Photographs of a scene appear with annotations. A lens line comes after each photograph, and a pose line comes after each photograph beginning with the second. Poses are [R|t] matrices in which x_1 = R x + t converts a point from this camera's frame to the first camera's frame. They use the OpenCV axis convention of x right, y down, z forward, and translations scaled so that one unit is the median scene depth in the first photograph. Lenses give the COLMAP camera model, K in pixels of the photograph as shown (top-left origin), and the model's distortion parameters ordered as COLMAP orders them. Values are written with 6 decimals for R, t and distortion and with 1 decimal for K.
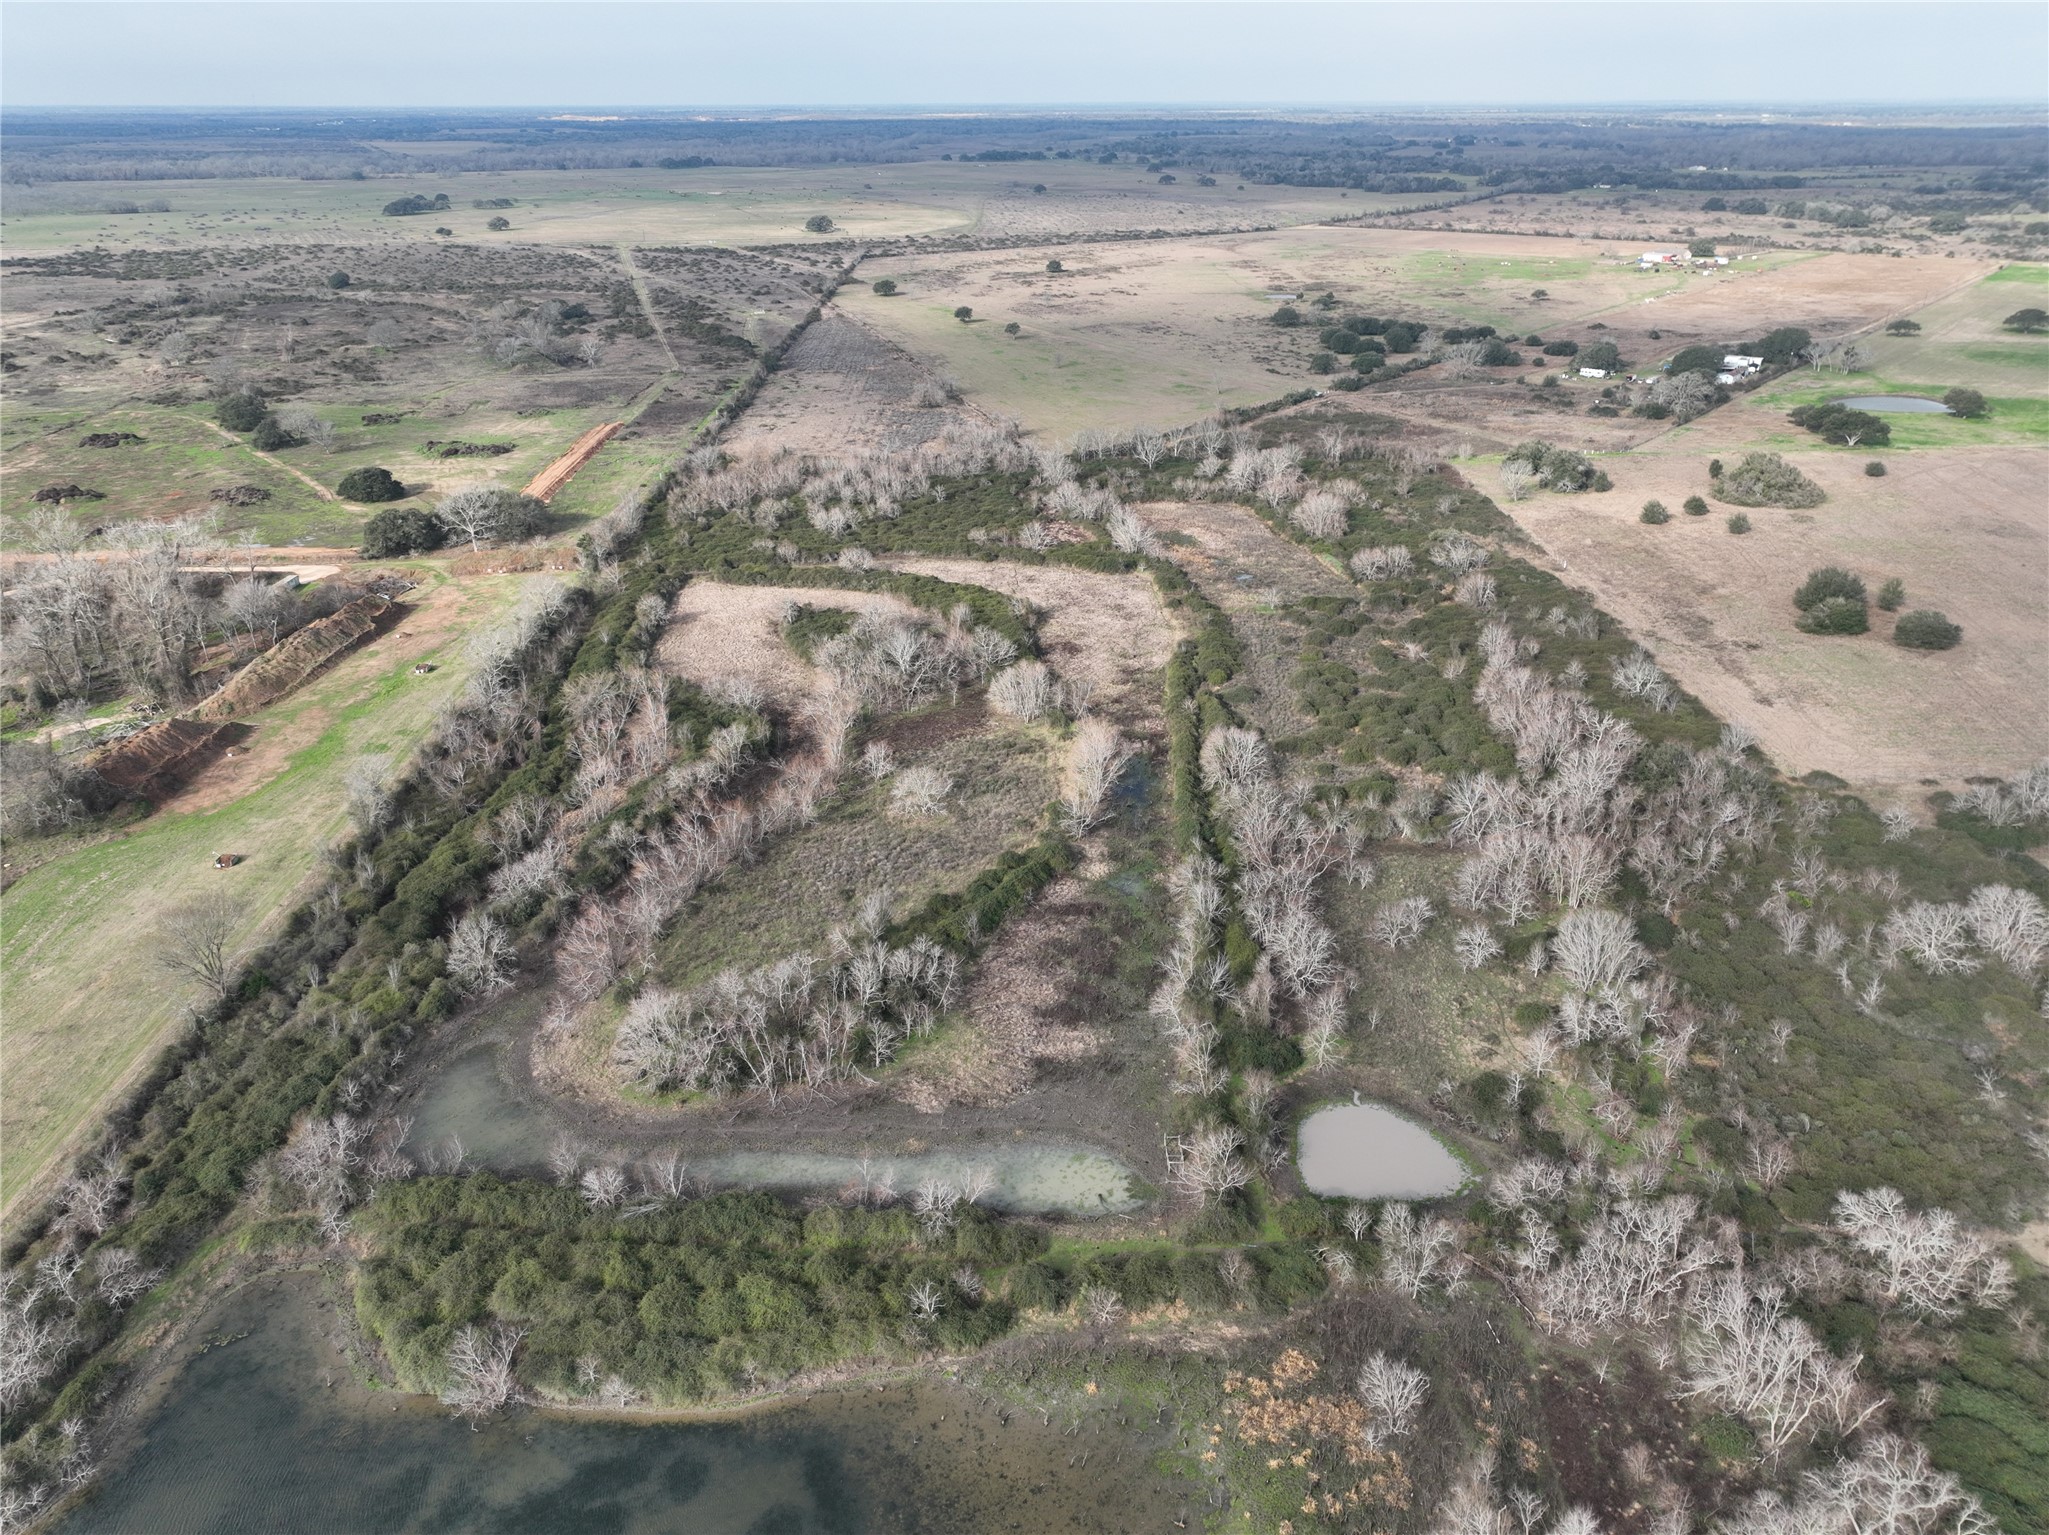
lens RADIAL K [[1440.3, 0, 1028.3], [0, 1440.3, 764.1], [0, 0, 1]] dist [-0.004142, 0.020846]
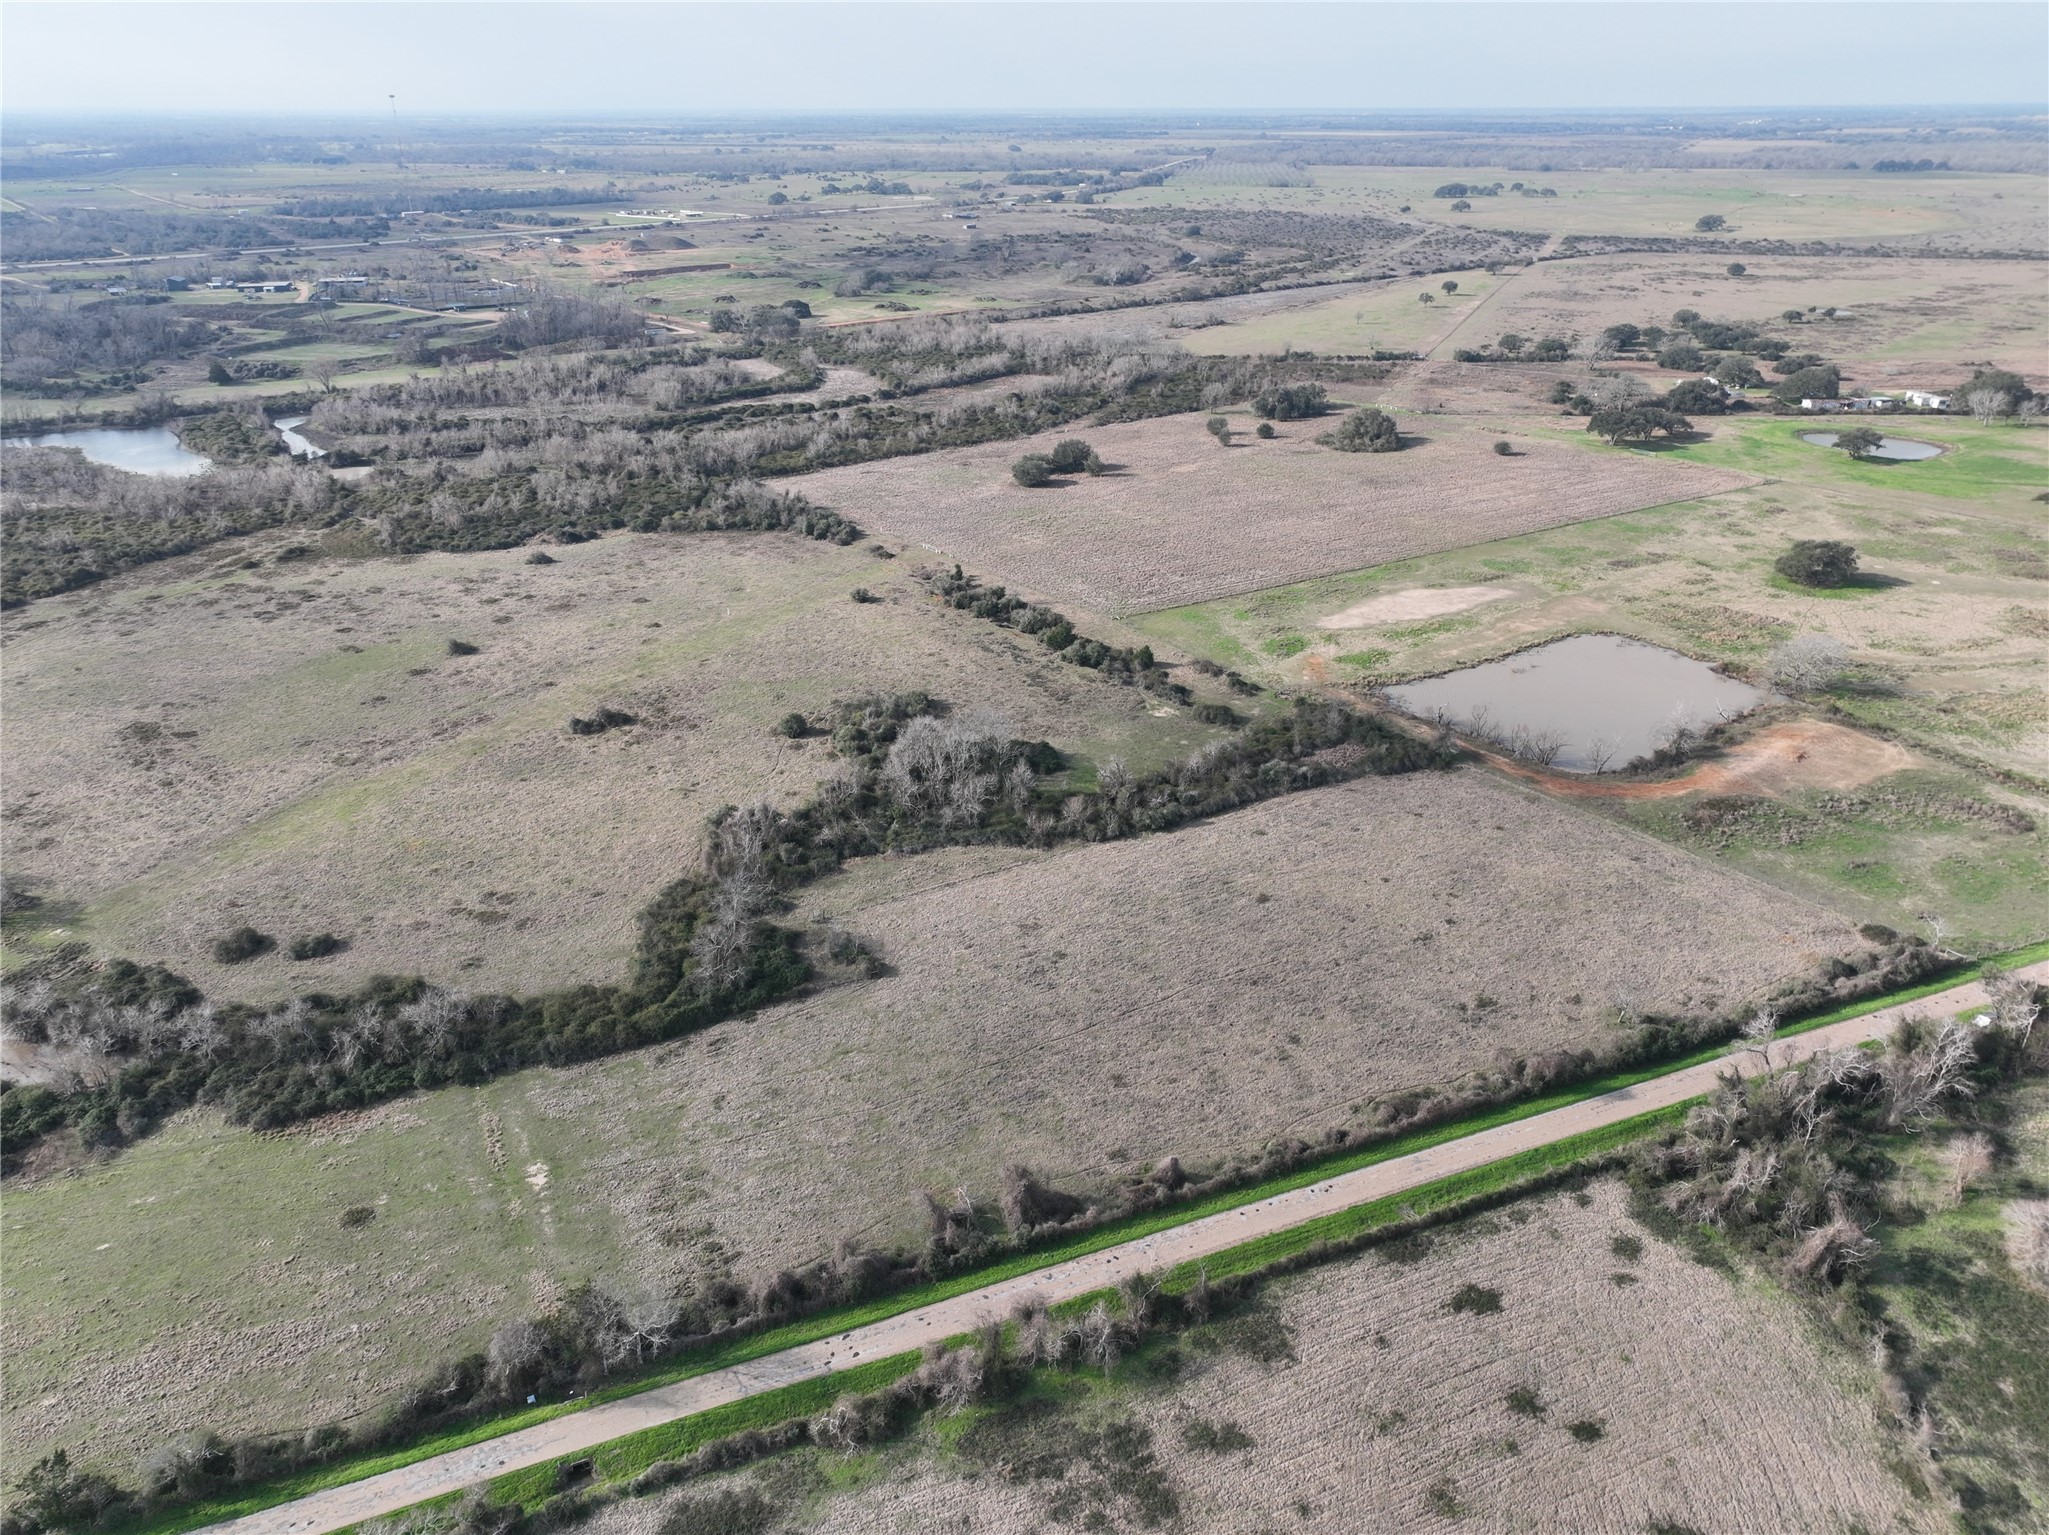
lens RADIAL K [[1440.3, 0, 1025.0], [0, 1440.3, 769.6], [0, 0, 1]] dist [-0.004142, 0.020846]
pose [[0.606607, 0.338366, -0.719400, 0.550126], [-0.335768, 0.929278, 0.153956, -0.011742], [0.720616, 0.148161, 0.677319, 0.019040]]
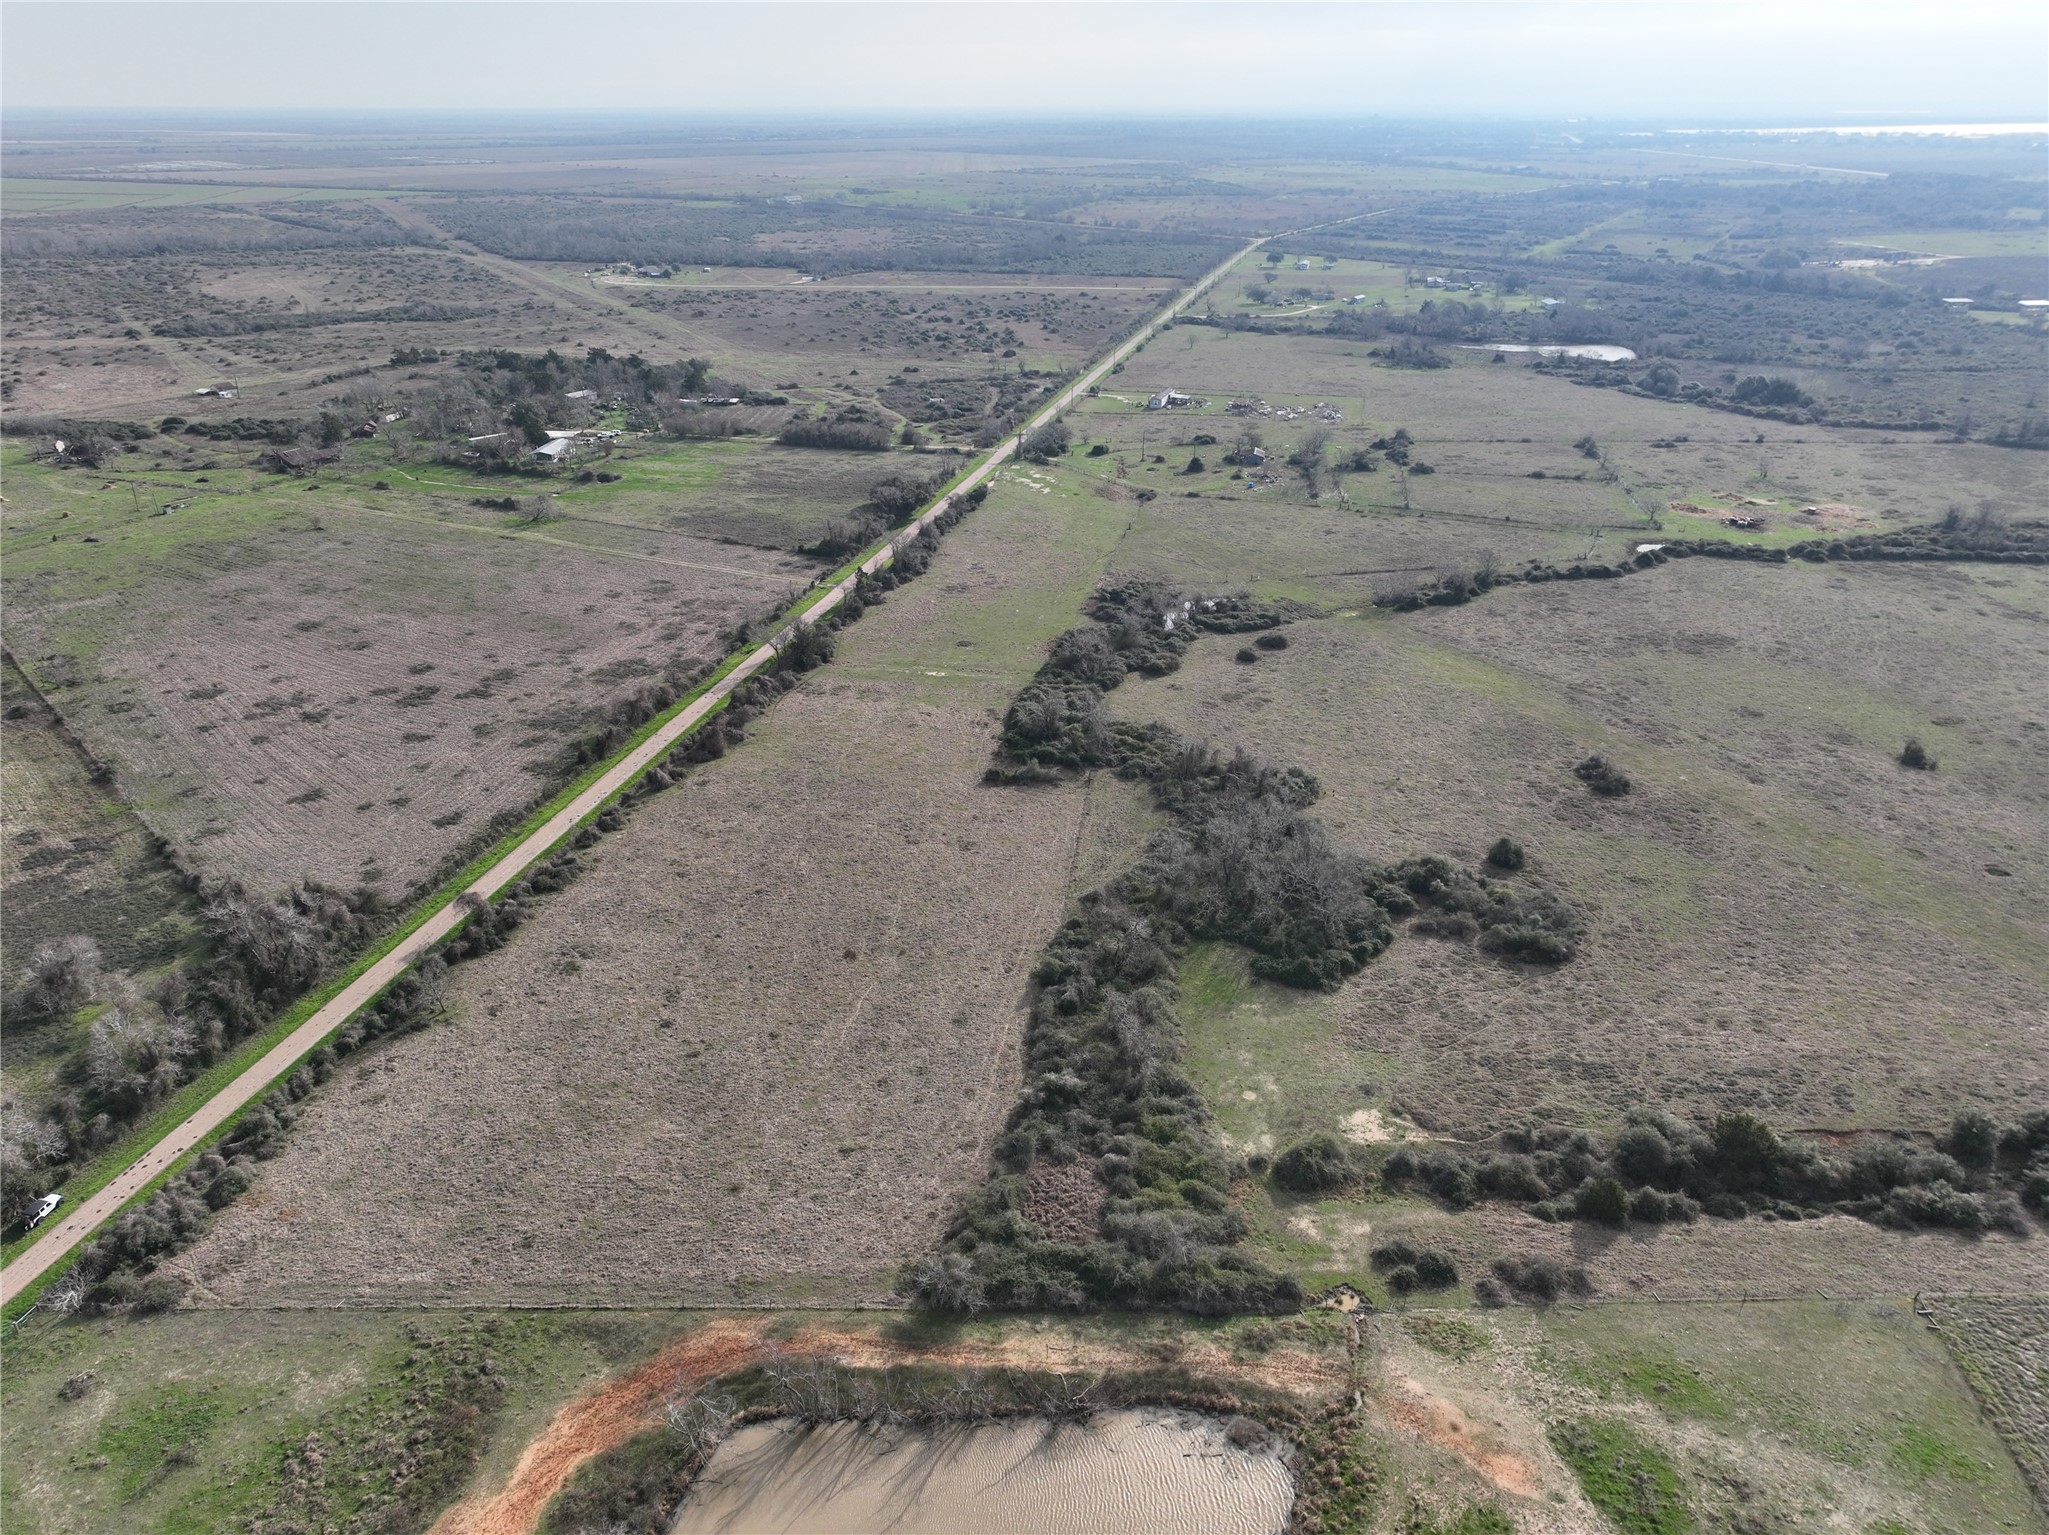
lens RADIAL K [[1440.3, 0, 1029.7], [0, 1440.3, 771.4], [0, 0, 1]] dist [-0.004142, 0.020846]
pose [[-0.999892, 0.012086, -0.008302, 0.399025], [0.001429, 0.643794, 0.765197, -0.140529], [0.014593, 0.765103, -0.643743, 0.303388]]
